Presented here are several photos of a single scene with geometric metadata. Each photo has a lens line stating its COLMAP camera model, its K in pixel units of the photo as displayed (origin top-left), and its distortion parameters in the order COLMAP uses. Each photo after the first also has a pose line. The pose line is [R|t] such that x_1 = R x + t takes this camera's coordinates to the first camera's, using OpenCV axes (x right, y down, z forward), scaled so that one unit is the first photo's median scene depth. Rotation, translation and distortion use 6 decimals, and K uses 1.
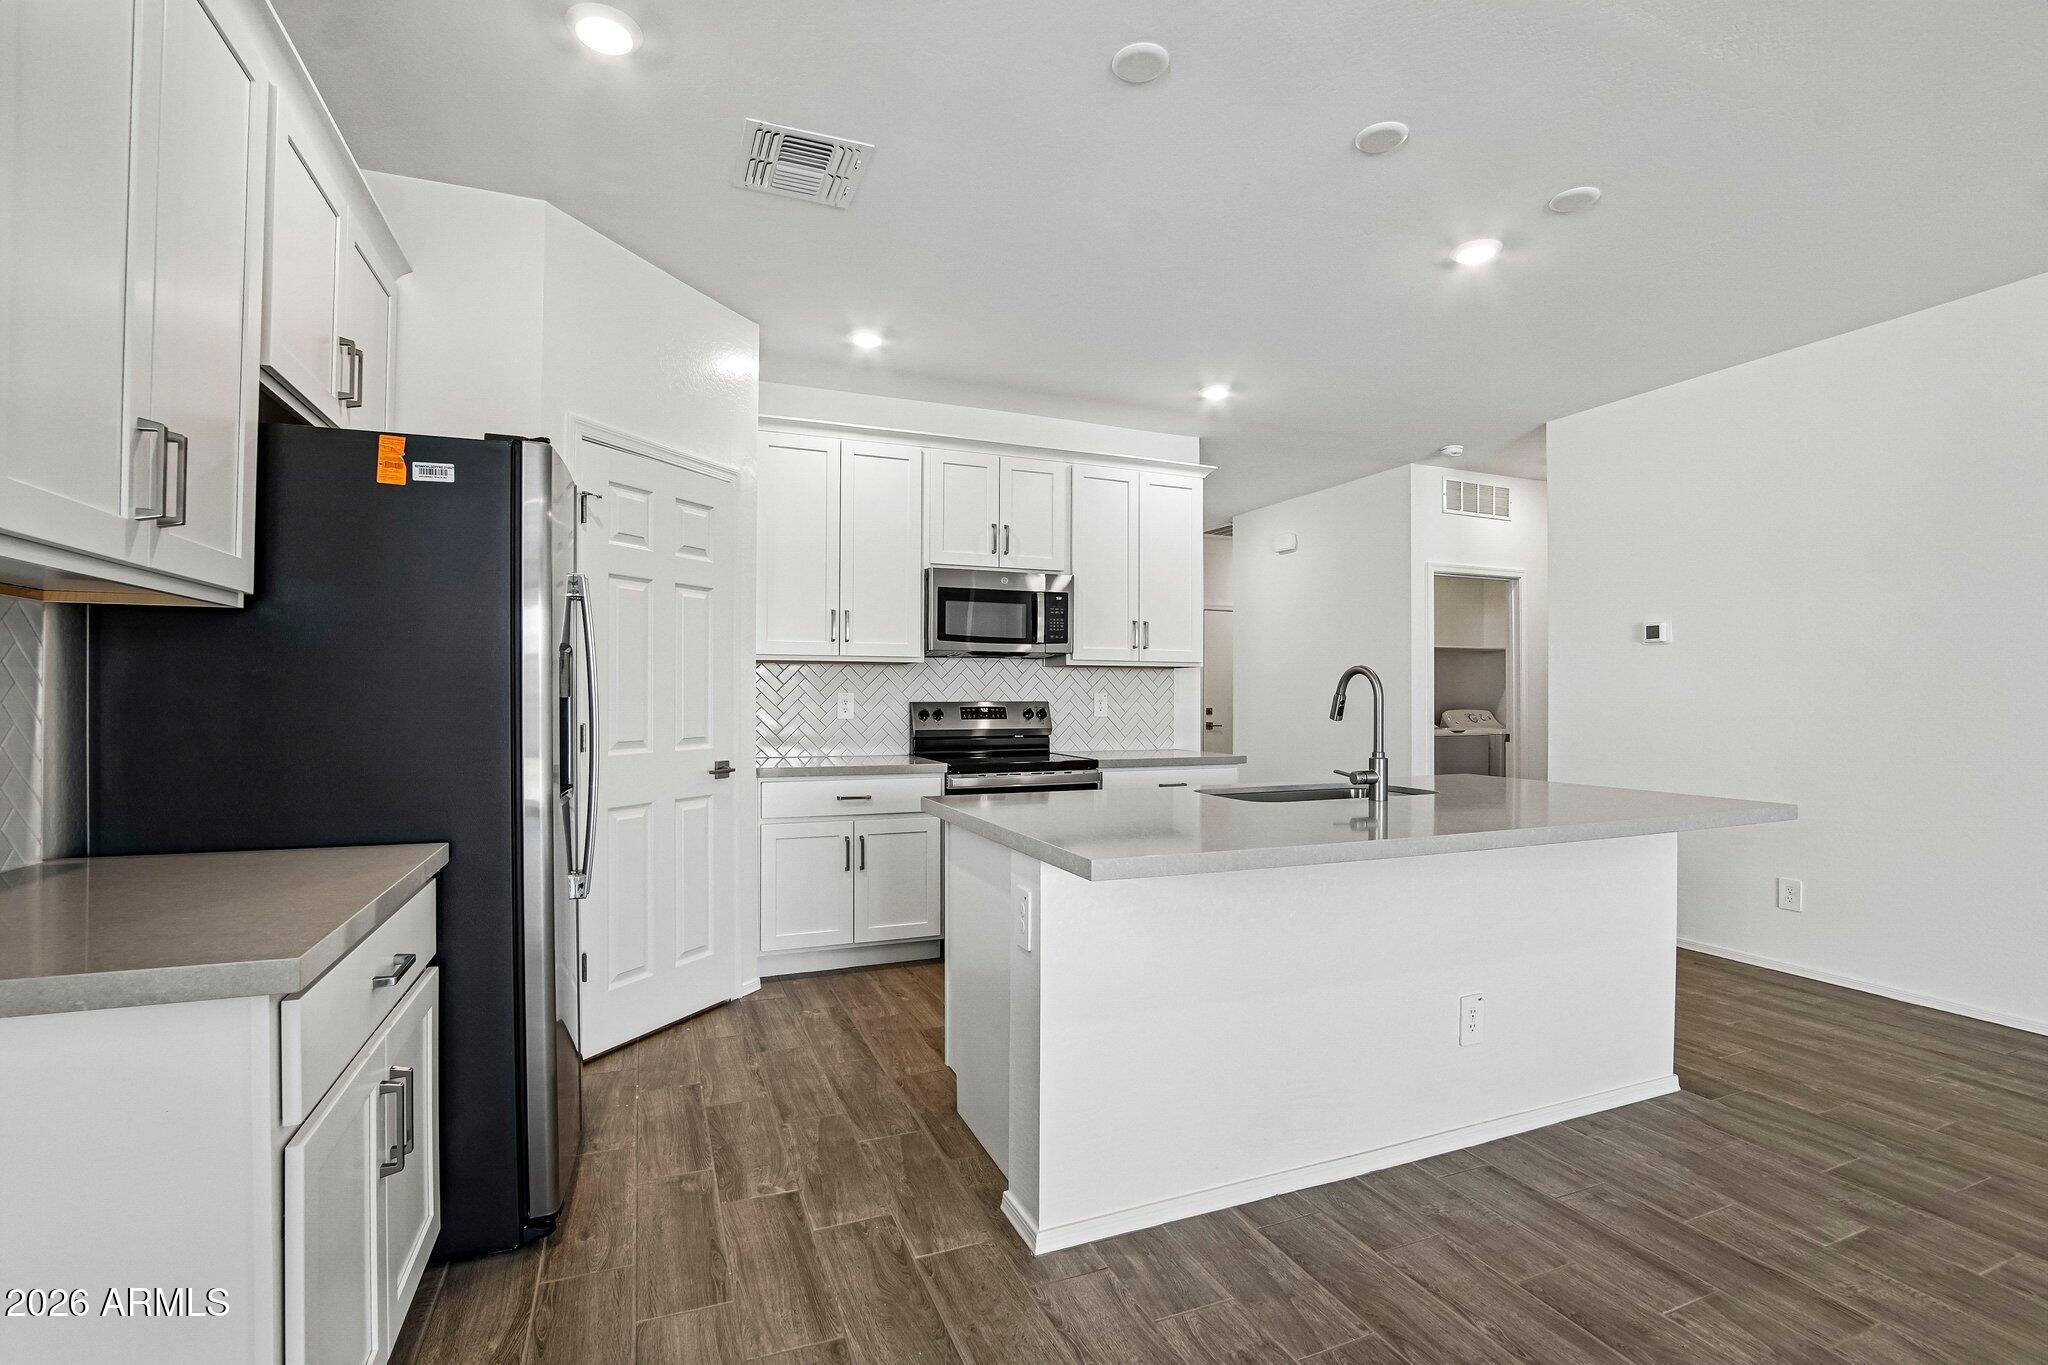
lens RADIAL K [[910.4, 0, 1001.3], [0, 910.4, 689.1], [0, 0, 1]] dist [-0.033493, 0.005189]
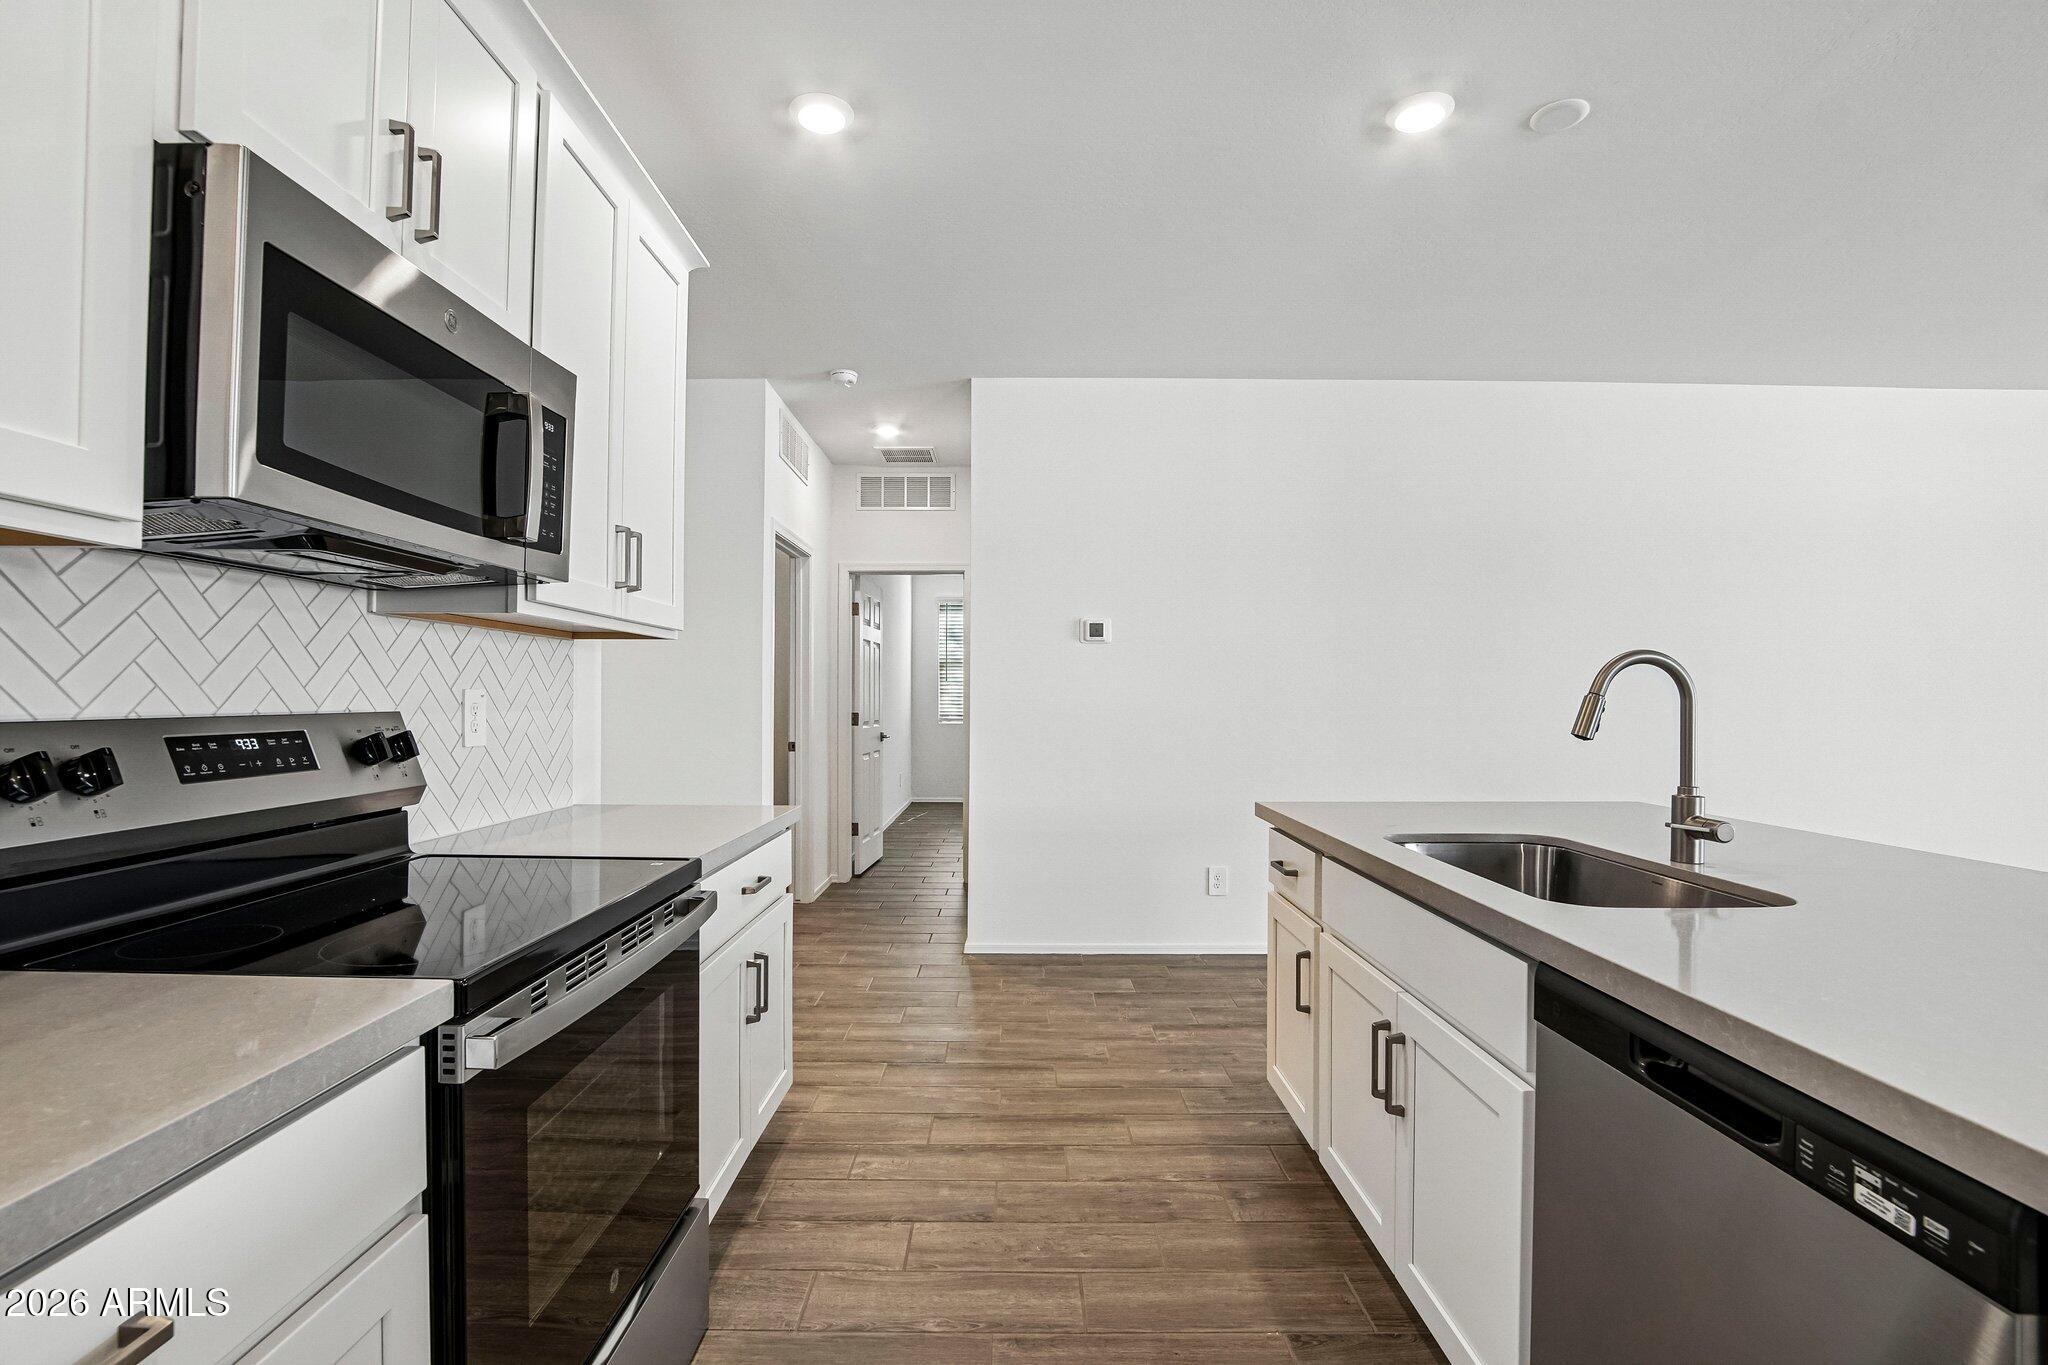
lens RADIAL K [[910.4, 0, 1001.3], [0, 910.4, 689.1], [0, 0, 1]] dist [-0.033493, 0.005189]
pose [[0.380915, 0.007351, 0.924581, -0.208225], [-0.010699, 0.999936, -0.003543, 0.003851], [-0.924548, -0.008543, 0.380970, 0.726470]]
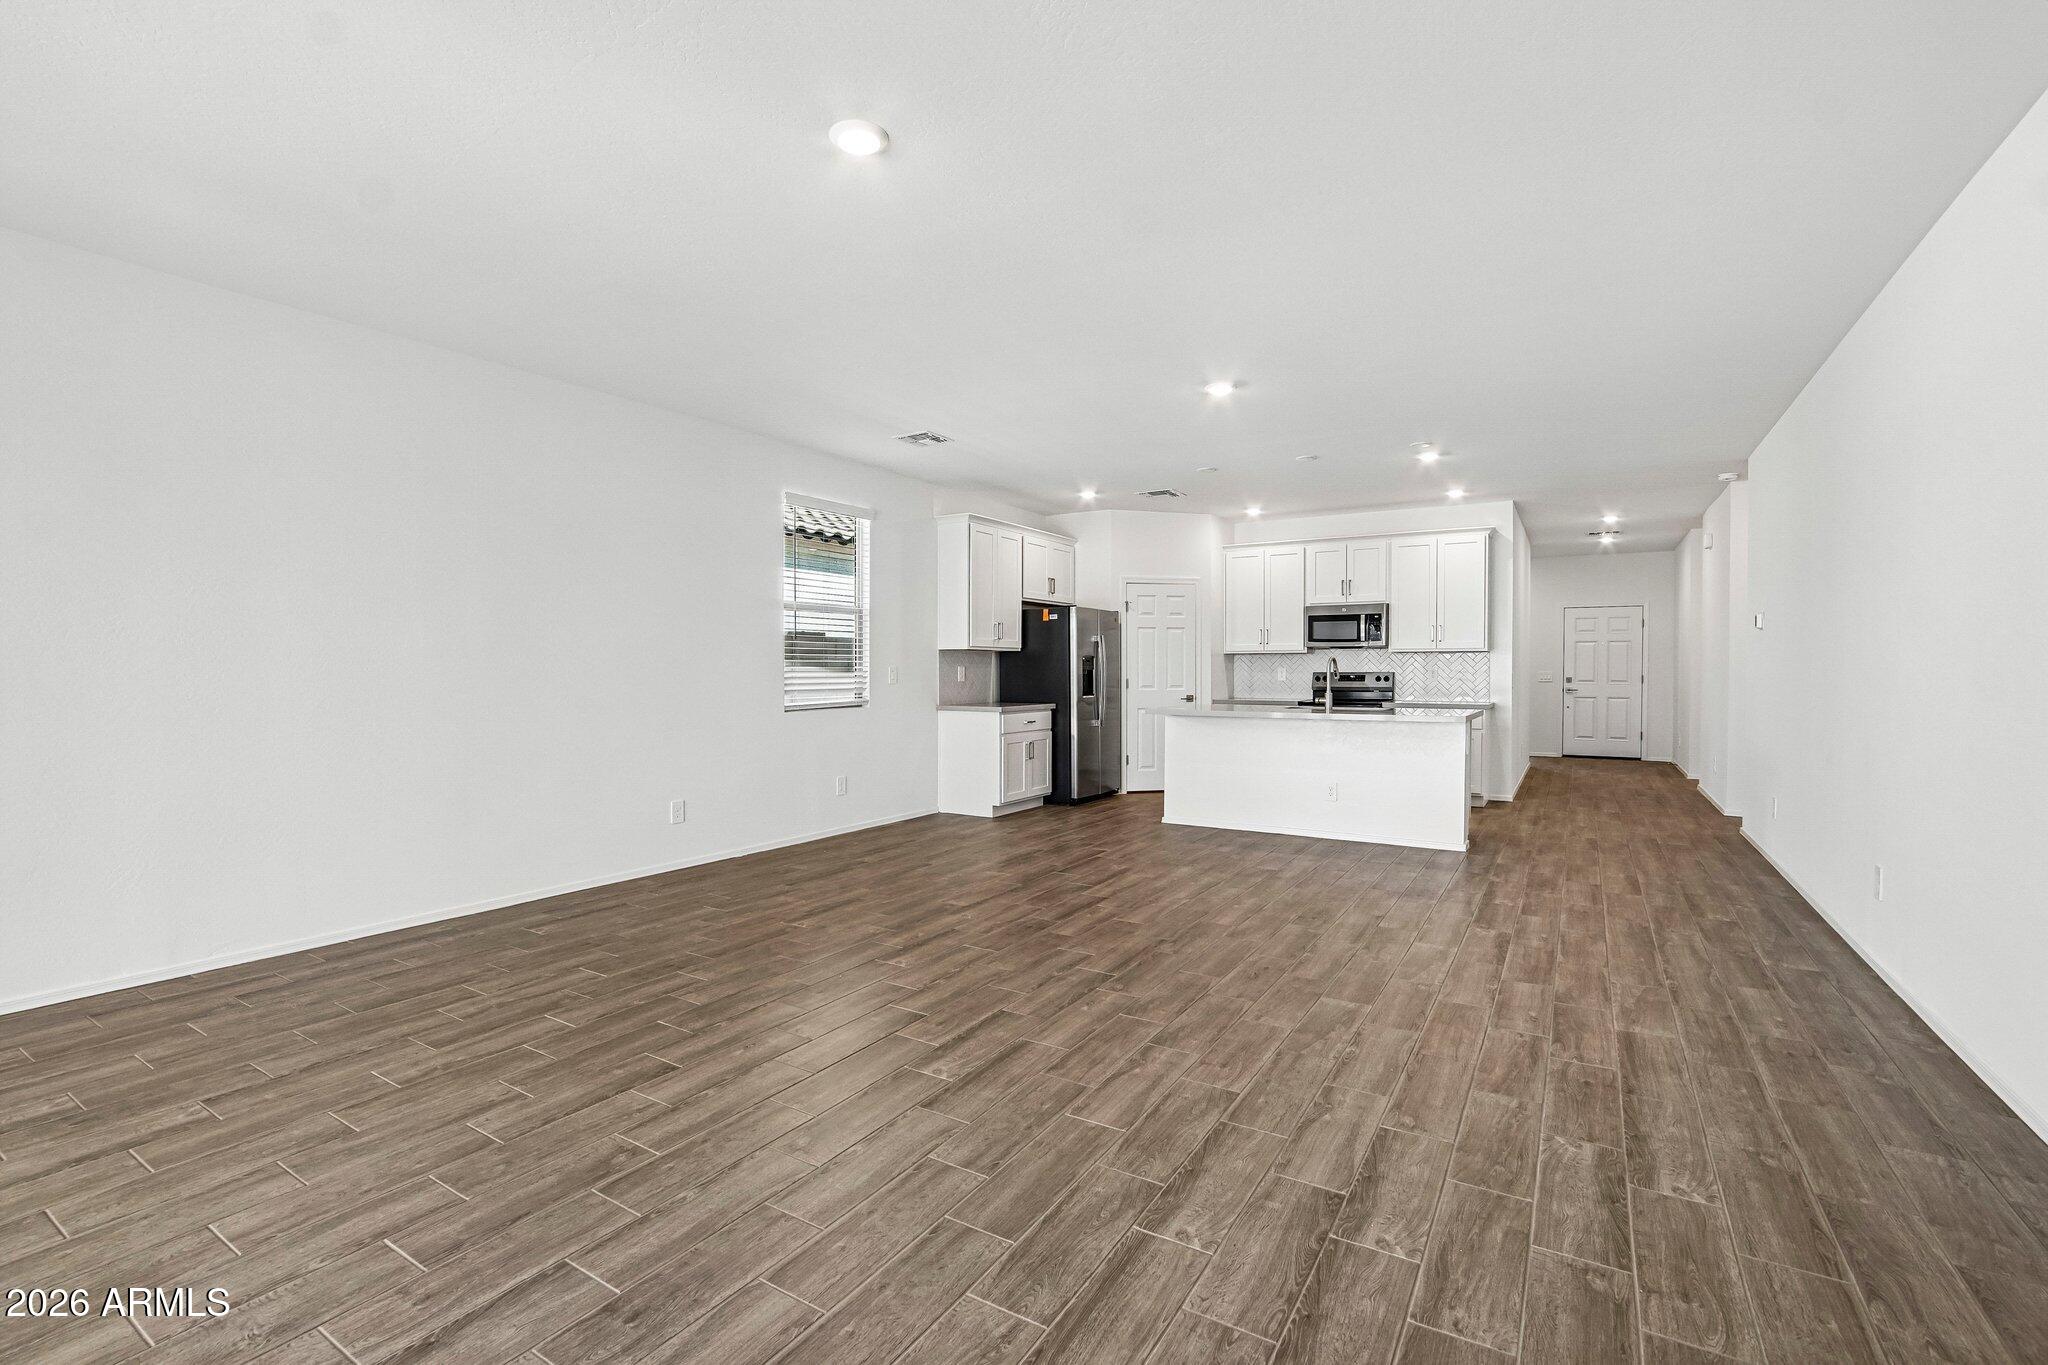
lens RADIAL K [[910.4, 0, 1001.3], [0, 910.4, 689.1], [0, 0, 1]] dist [-0.033493, 0.005189]
pose [[0.591896, 0.013832, -0.805896, 1.154375], [0.009118, 0.999674, 0.023855, -0.002627], [0.805963, -0.021468, 0.591577, -0.752942]]
